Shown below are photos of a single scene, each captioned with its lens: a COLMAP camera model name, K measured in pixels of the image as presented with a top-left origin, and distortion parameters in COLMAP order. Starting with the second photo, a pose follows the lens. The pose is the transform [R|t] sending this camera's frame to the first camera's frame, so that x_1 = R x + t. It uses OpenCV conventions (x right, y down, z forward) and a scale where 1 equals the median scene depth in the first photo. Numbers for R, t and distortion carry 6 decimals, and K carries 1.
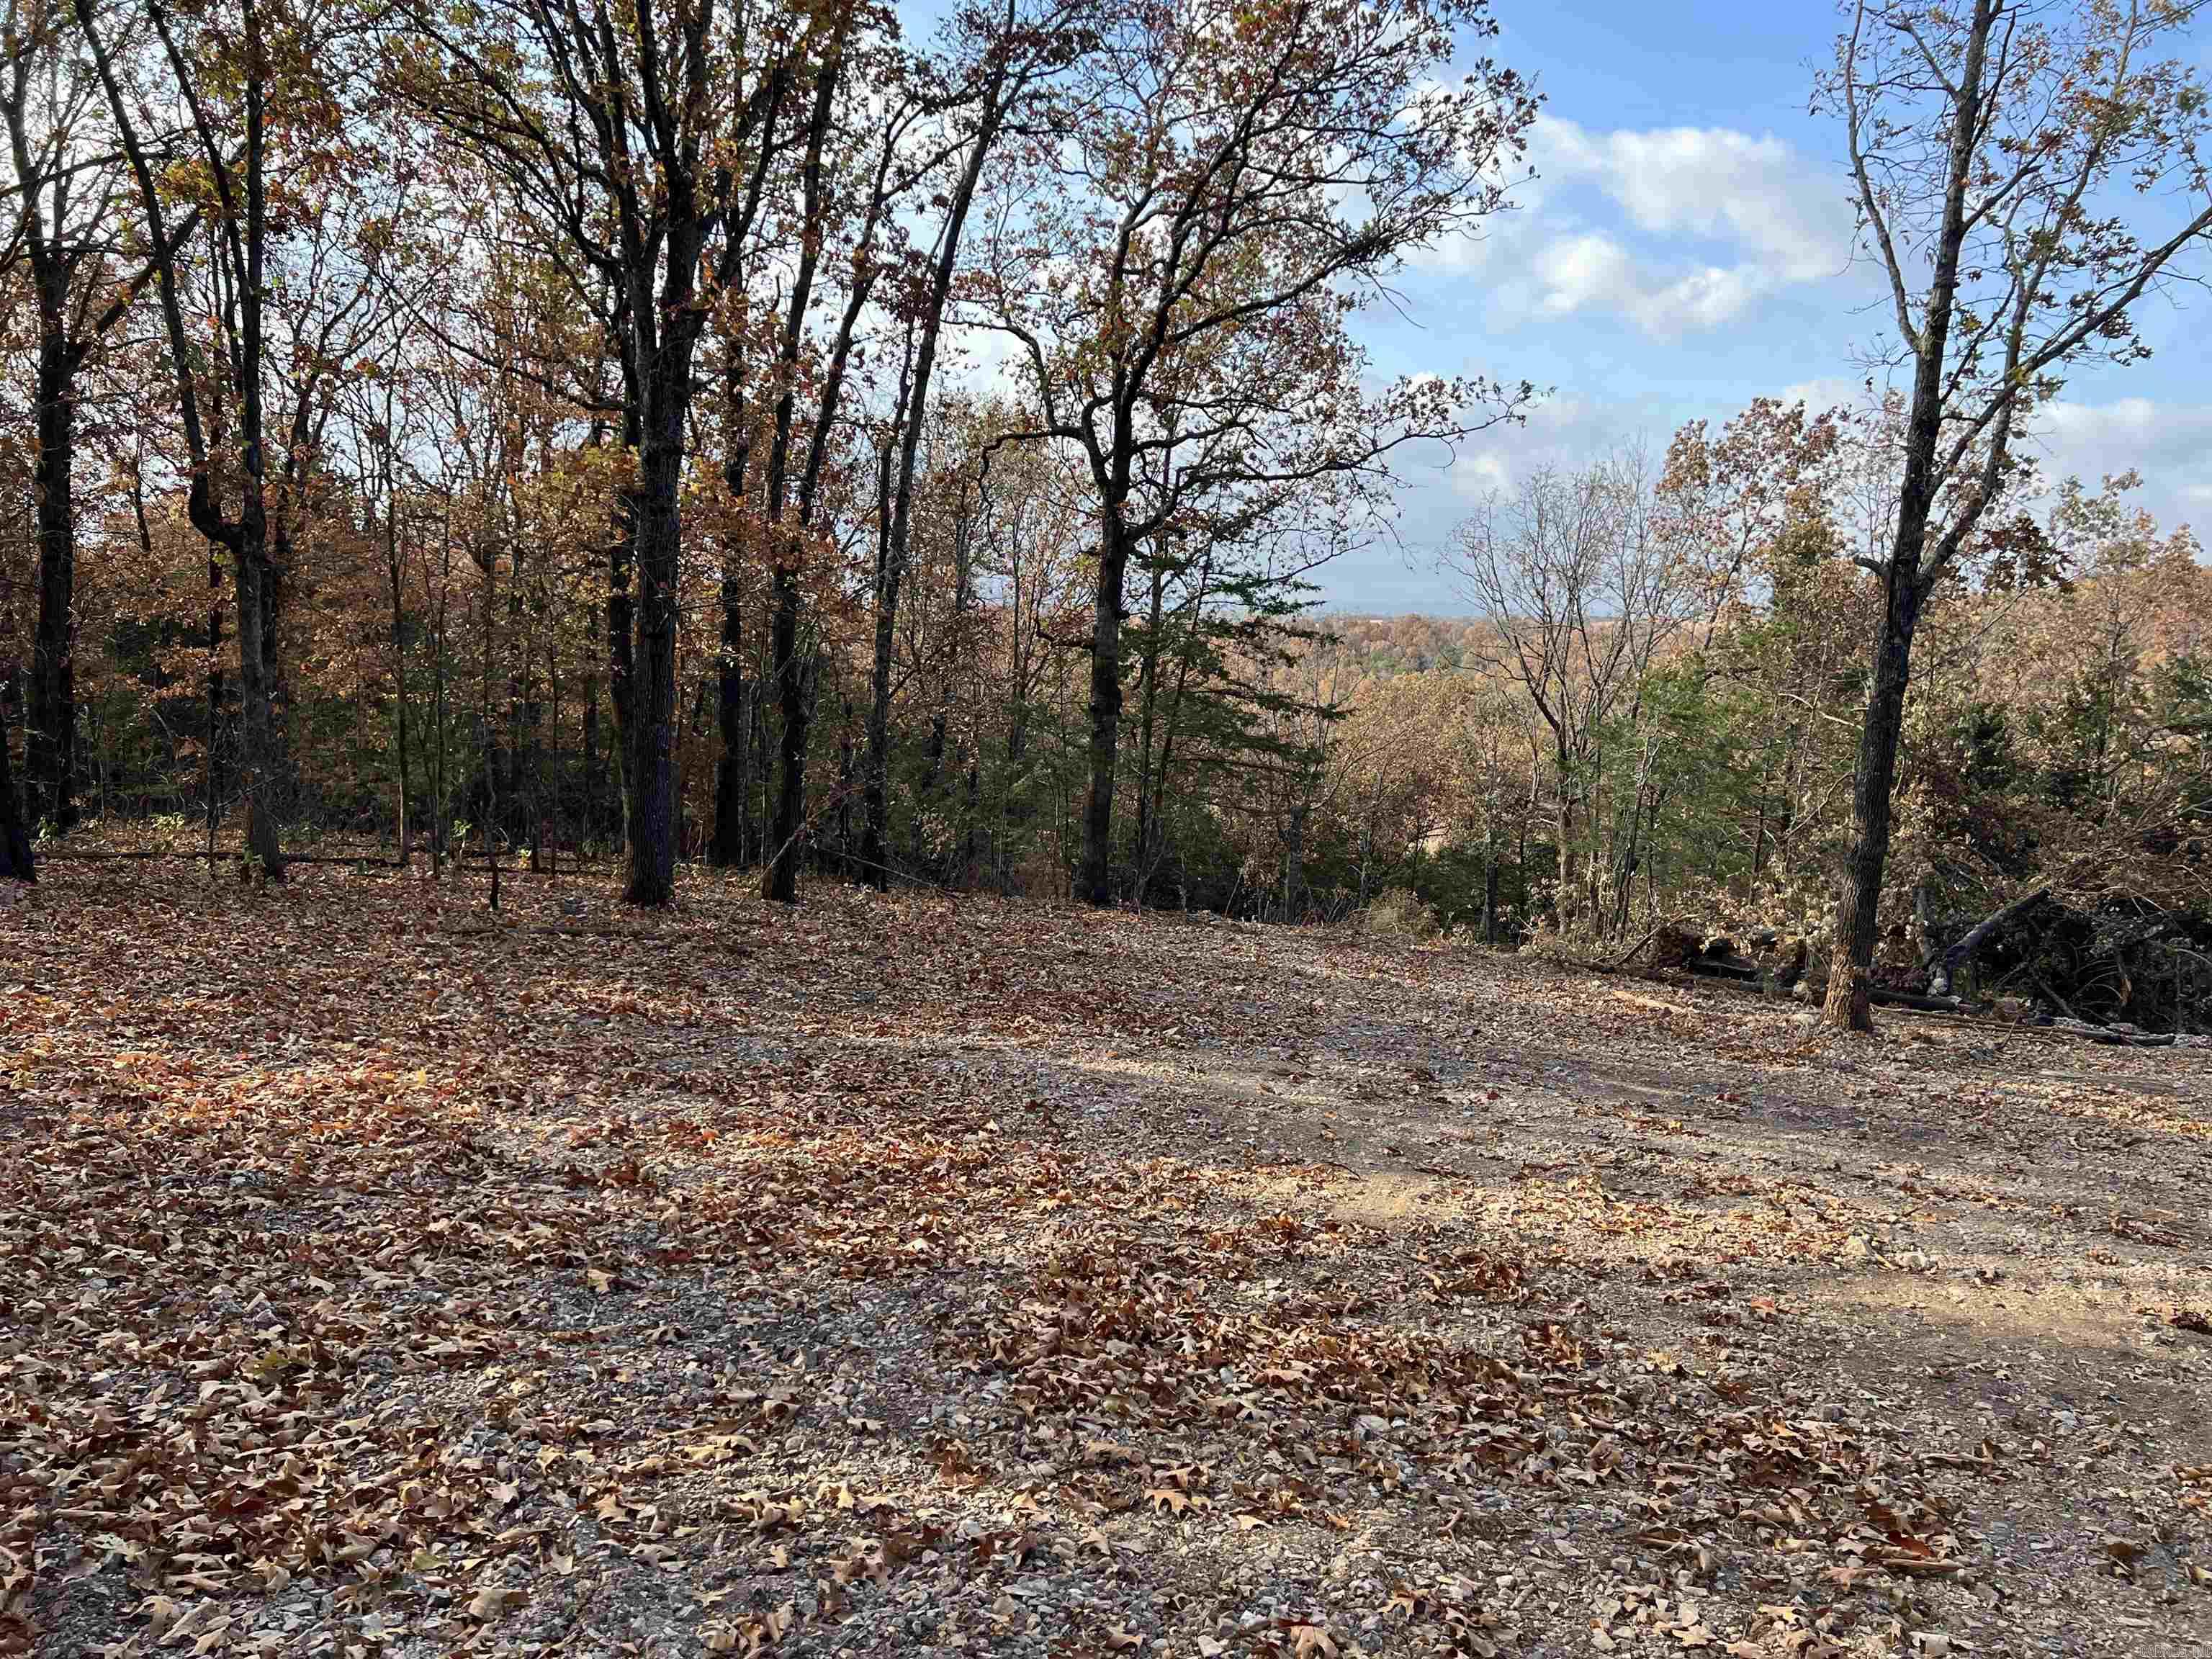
lens RADIAL K [[1637.8, 0, 1103.1], [0, 1637.8, 860.7], [0, 0, 1]] dist [0.061368, -0.063018]
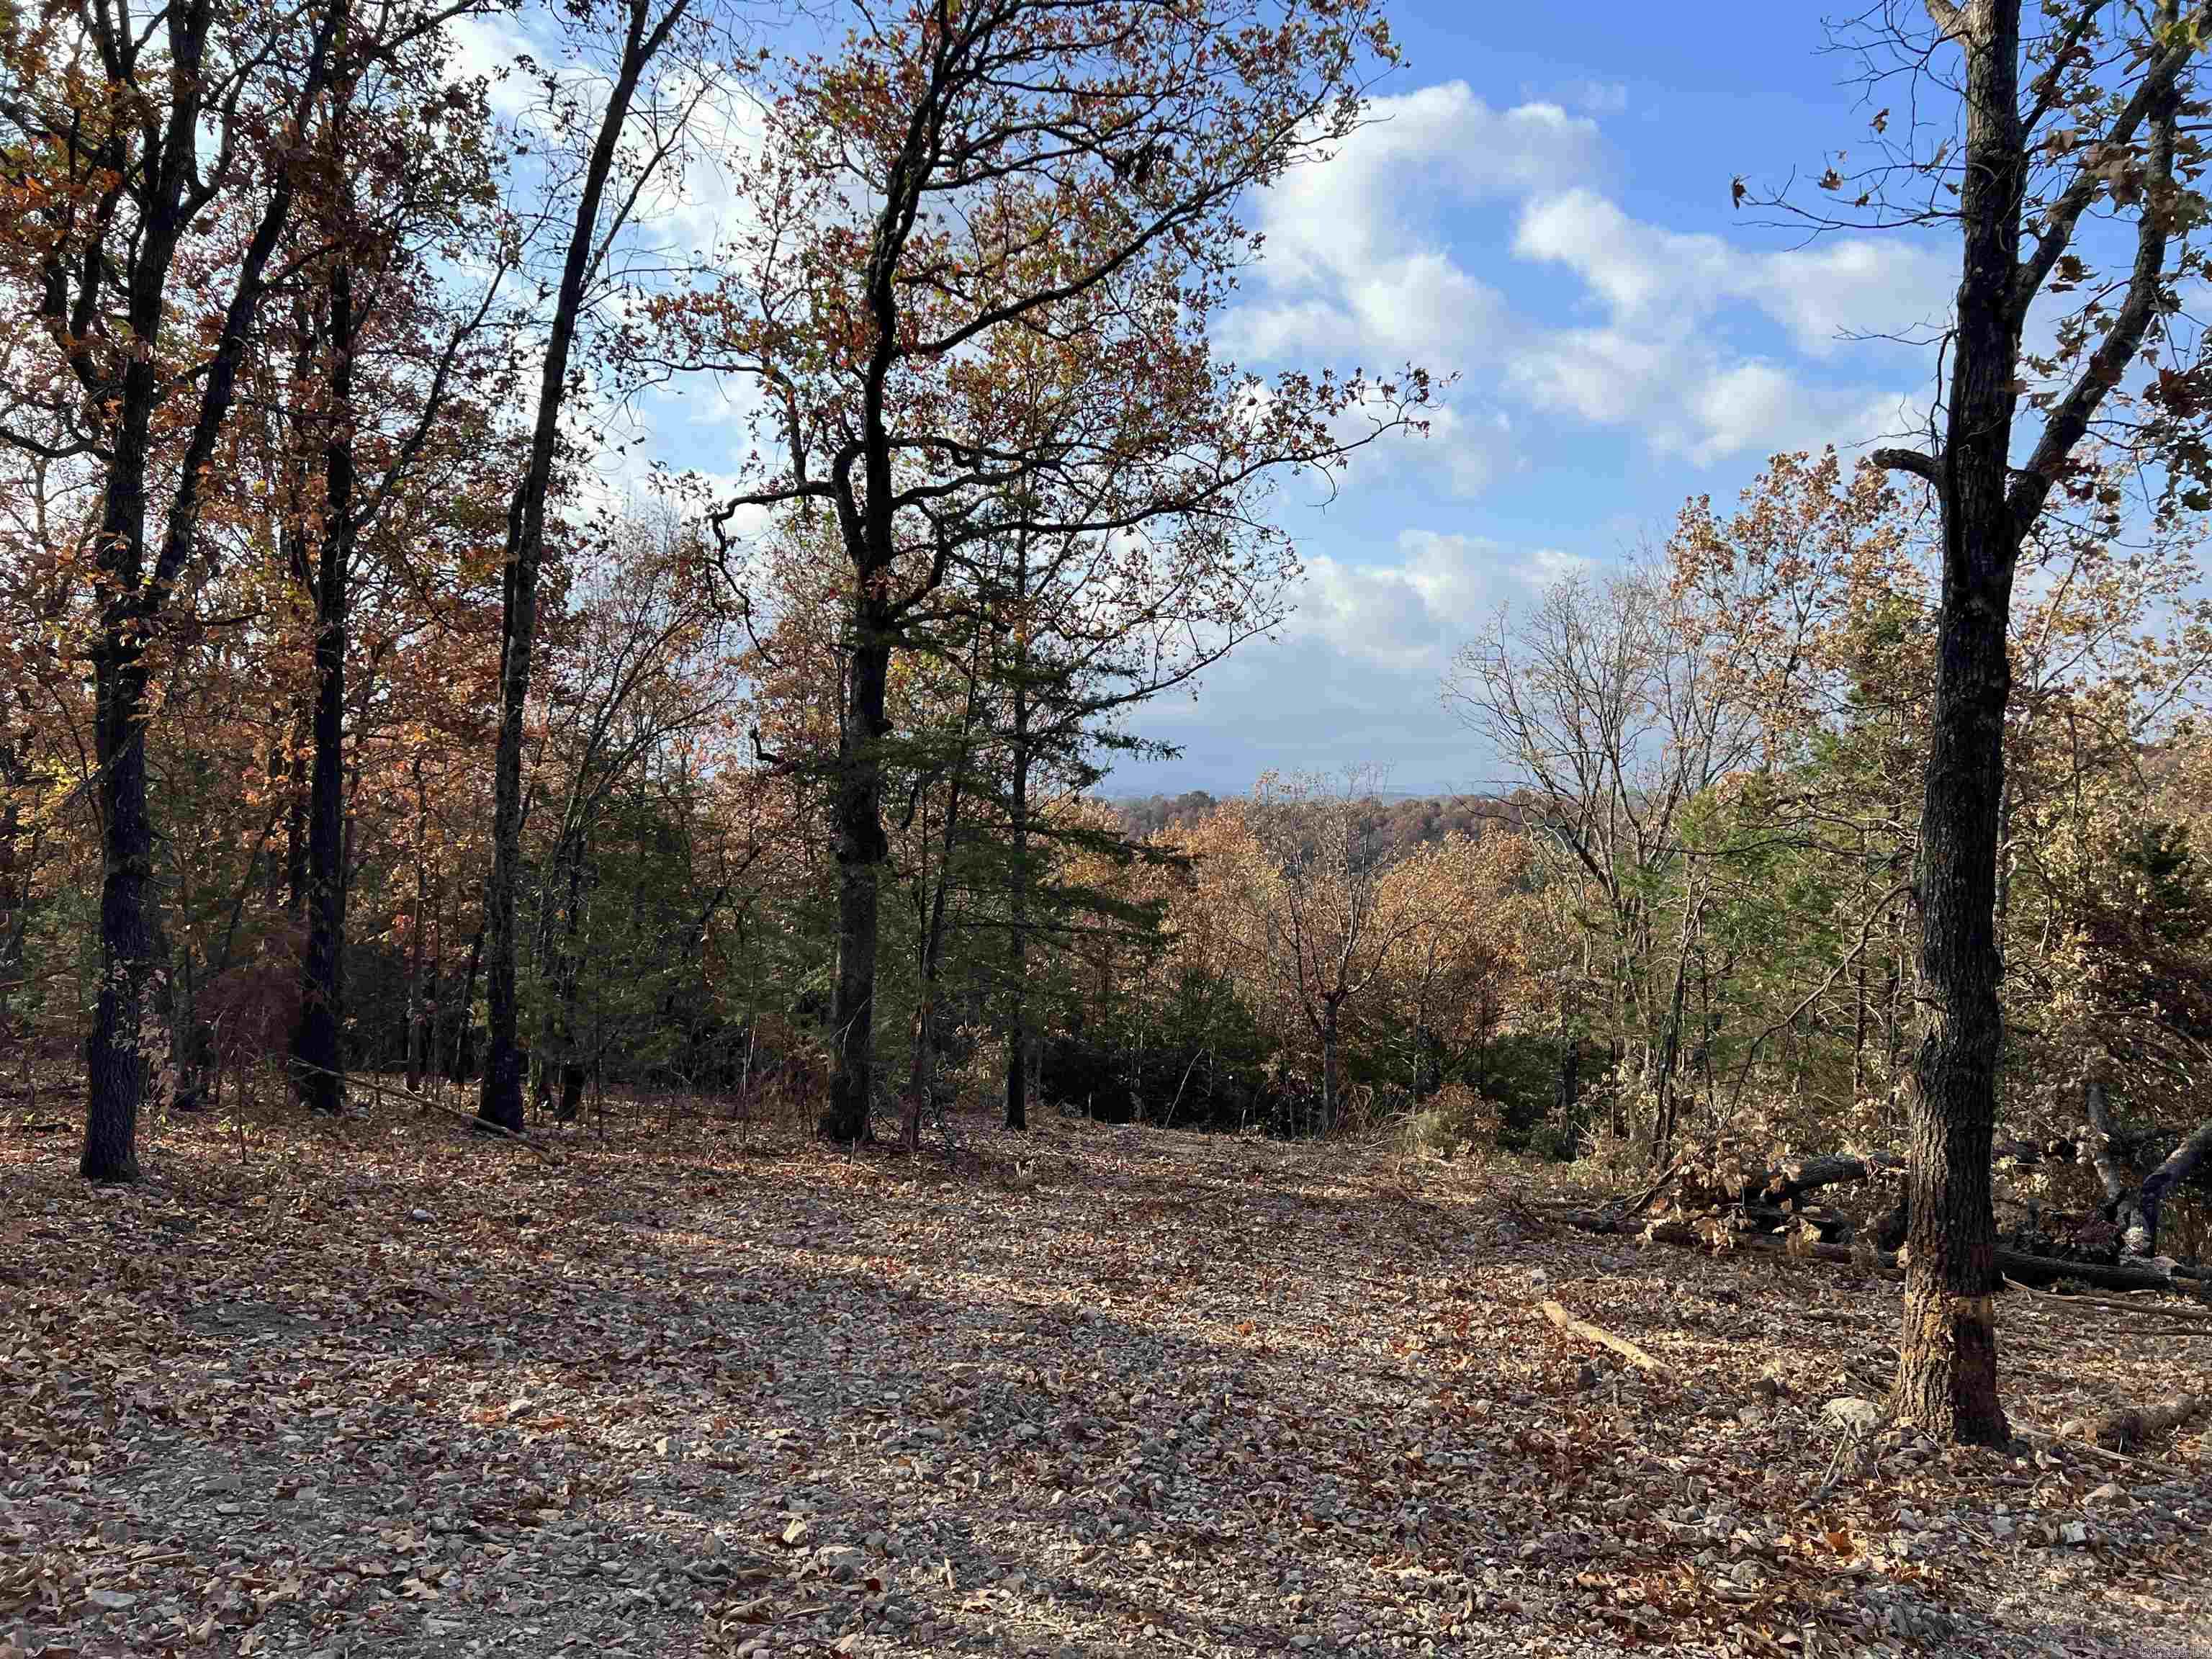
lens RADIAL K [[1637.8, 0, 1103.1], [0, 1637.8, 860.7], [0, 0, 1]] dist [0.061368, -0.063018]
pose [[0.996567, -0.038143, -0.073474, 0.278685], [0.029245, 0.992513, -0.118586, -0.010769], [0.077447, 0.116030, 0.990222, 0.552177]]
